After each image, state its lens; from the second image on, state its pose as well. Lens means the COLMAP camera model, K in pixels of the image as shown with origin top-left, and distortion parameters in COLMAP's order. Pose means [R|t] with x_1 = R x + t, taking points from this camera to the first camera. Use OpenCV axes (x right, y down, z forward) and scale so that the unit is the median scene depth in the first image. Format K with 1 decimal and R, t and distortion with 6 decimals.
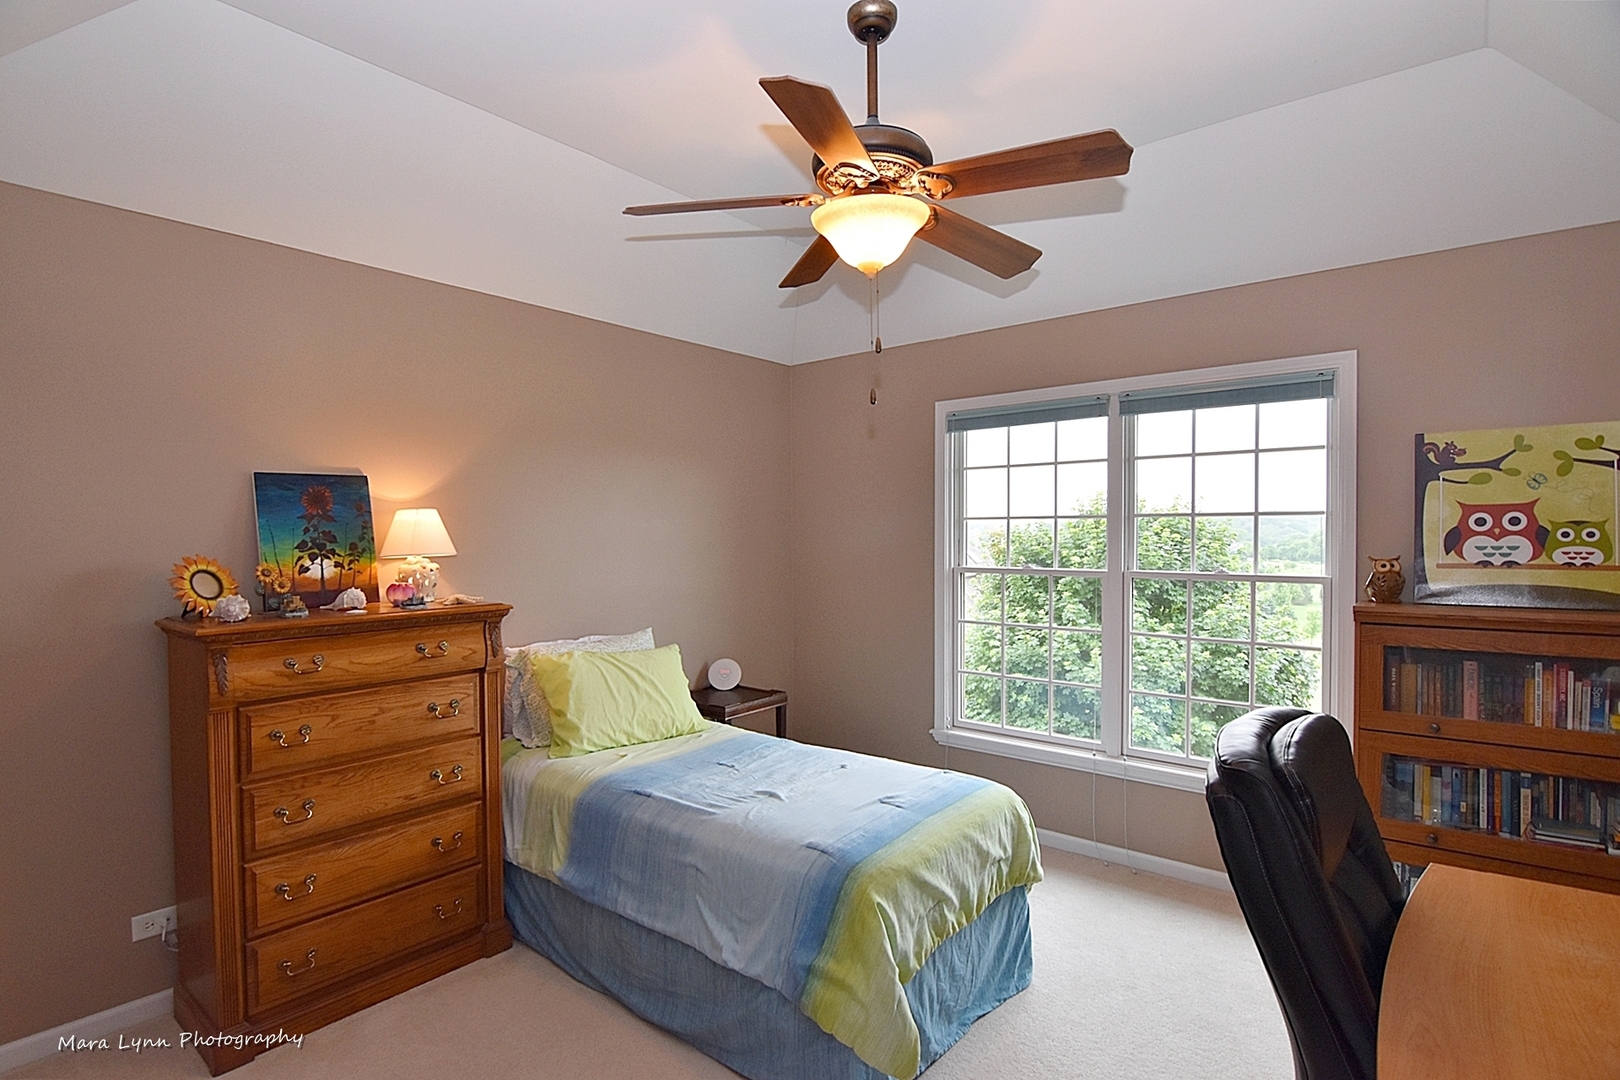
lens RADIAL K [[787.2, 0, 803.0], [0, 787.2, 544.5], [0, 0, 1]] dist [-0.011528, -0.007379]
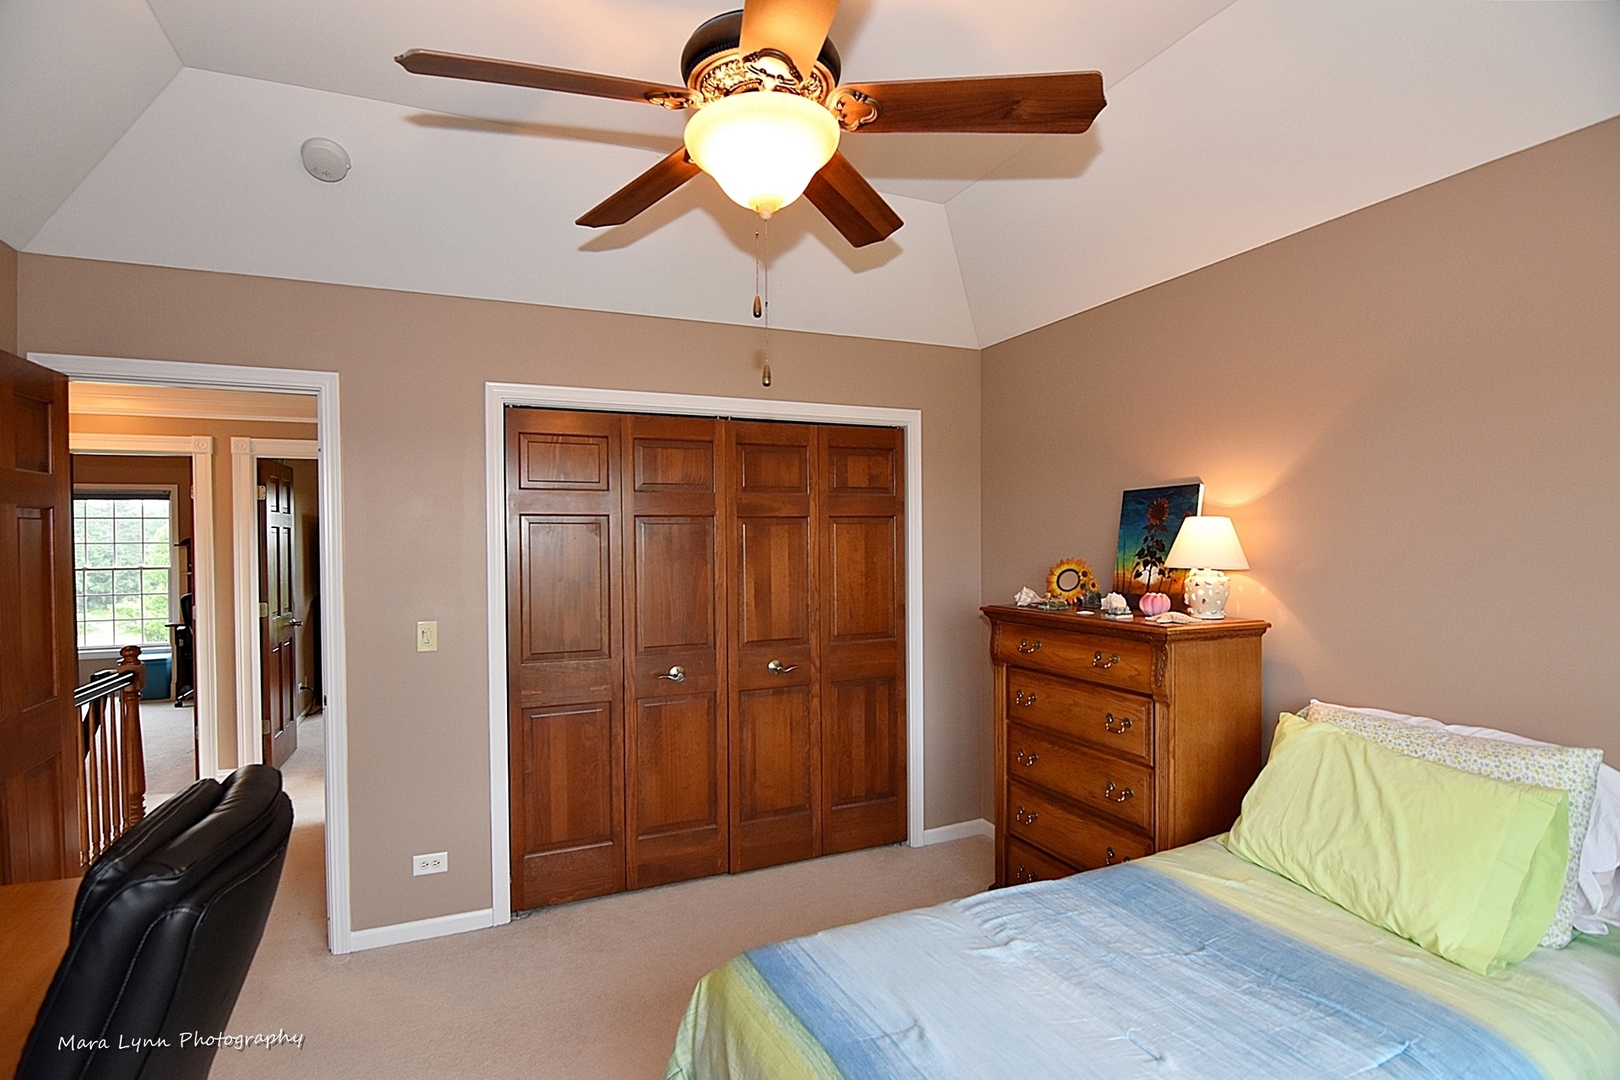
lens RADIAL K [[787.2, 0, 809.8], [0, 787.2, 535.7], [0, 0, 1]] dist [-0.011528, -0.007379]
pose [[-0.421389, 0.013499, -0.906779, 0.586422], [-0.007823, 0.999798, 0.018519, -0.040912], [0.906846, 0.014898, -0.421198, 1.047219]]
